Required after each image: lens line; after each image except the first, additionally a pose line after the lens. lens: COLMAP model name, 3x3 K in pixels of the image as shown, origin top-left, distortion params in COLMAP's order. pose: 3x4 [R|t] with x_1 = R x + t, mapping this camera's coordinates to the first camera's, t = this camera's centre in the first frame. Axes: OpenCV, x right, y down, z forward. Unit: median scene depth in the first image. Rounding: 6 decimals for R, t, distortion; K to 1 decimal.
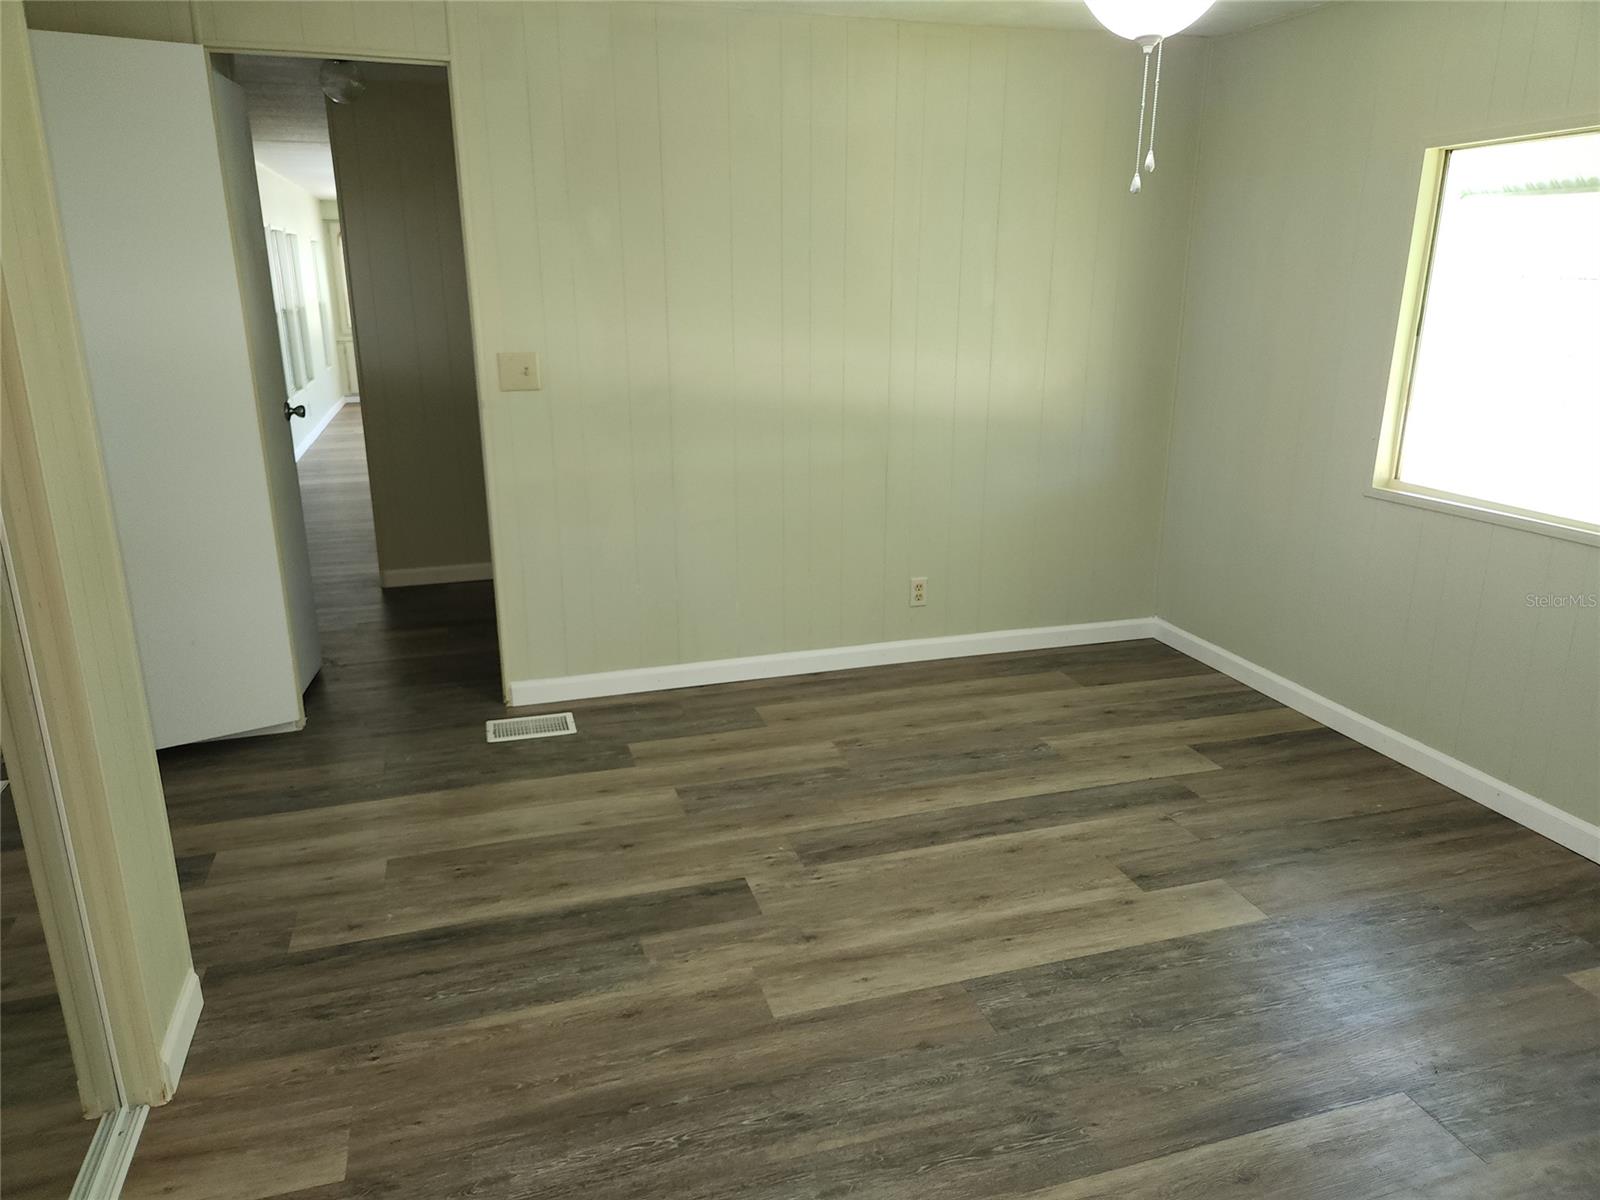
lens RADIAL K [[1072.3, 0, 790.0], [0, 1072.3, 597.0], [0, 0, 1]] dist [0.007058, -0.017016]
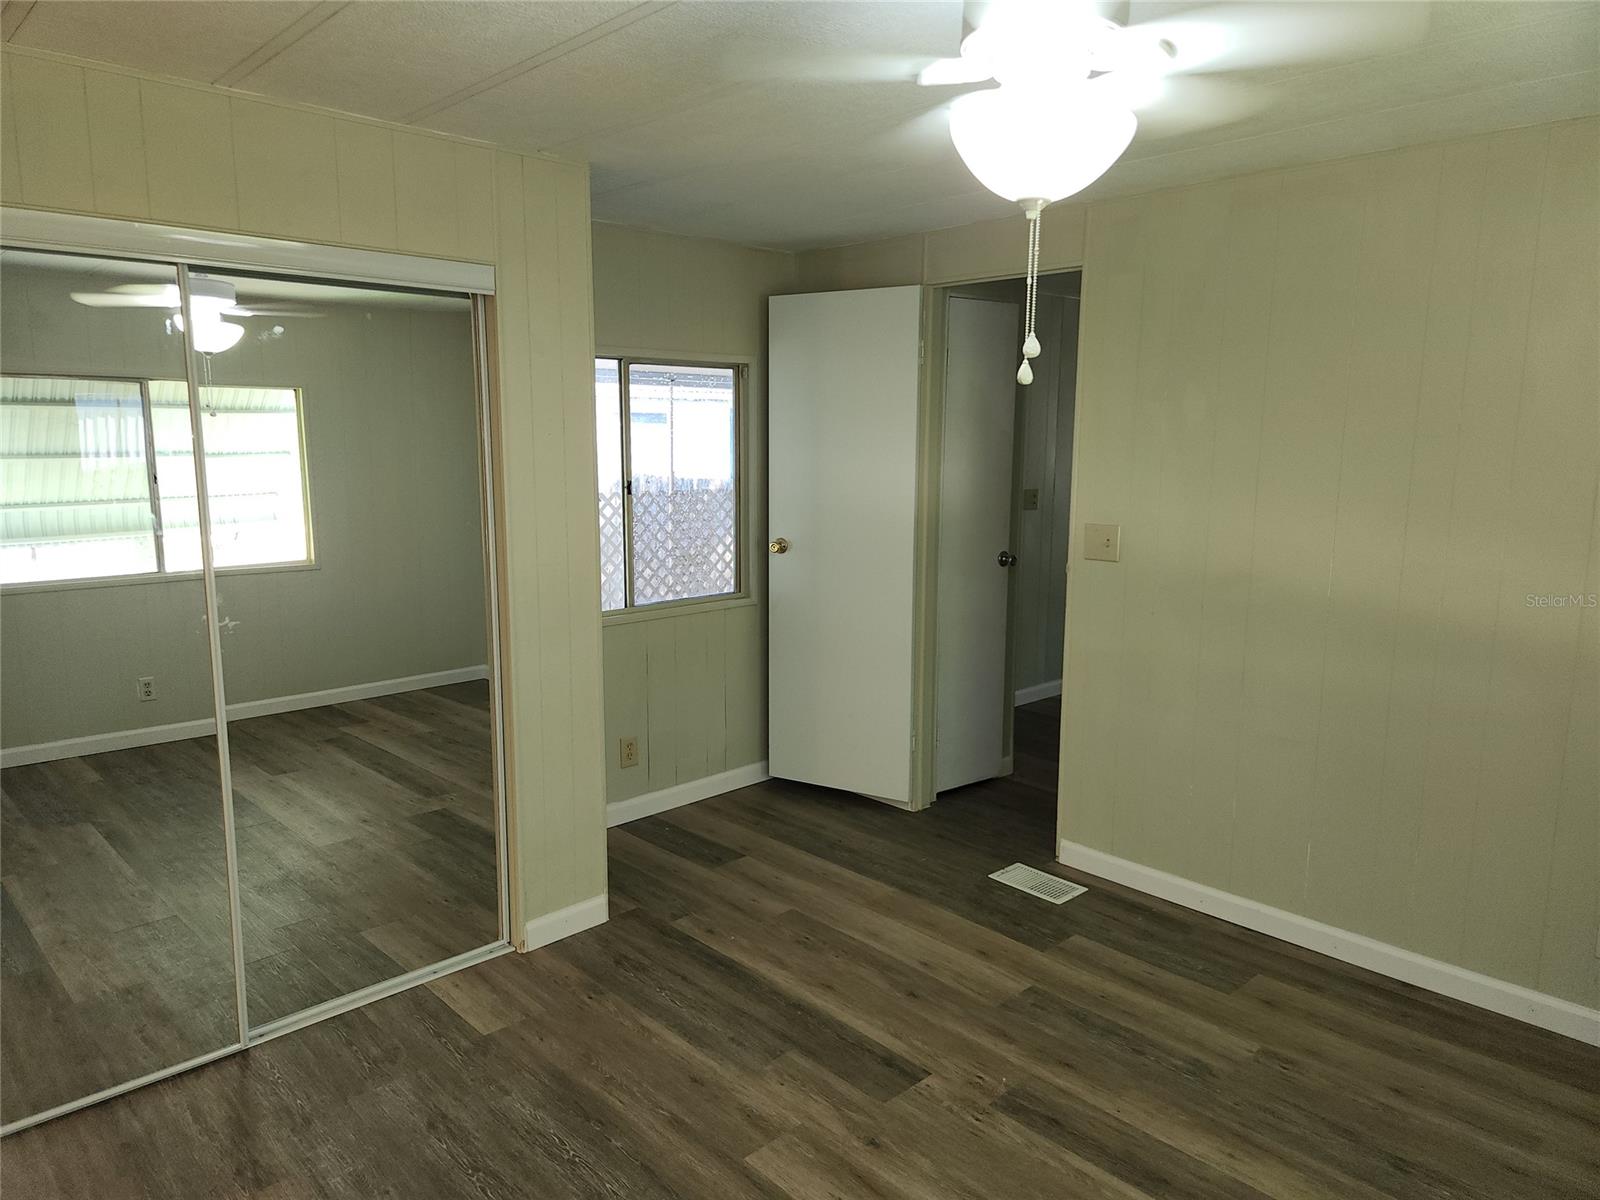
lens RADIAL K [[1072.3, 0, 788.2], [0, 1072.3, 592.4], [0, 0, 1]] dist [0.007058, -0.017016]
pose [[0.442230, 0.145835, -0.884966, 0.623778], [-0.272438, 0.961913, 0.022374, -0.123582], [0.854524, 0.231203, 0.465118, 0.322958]]
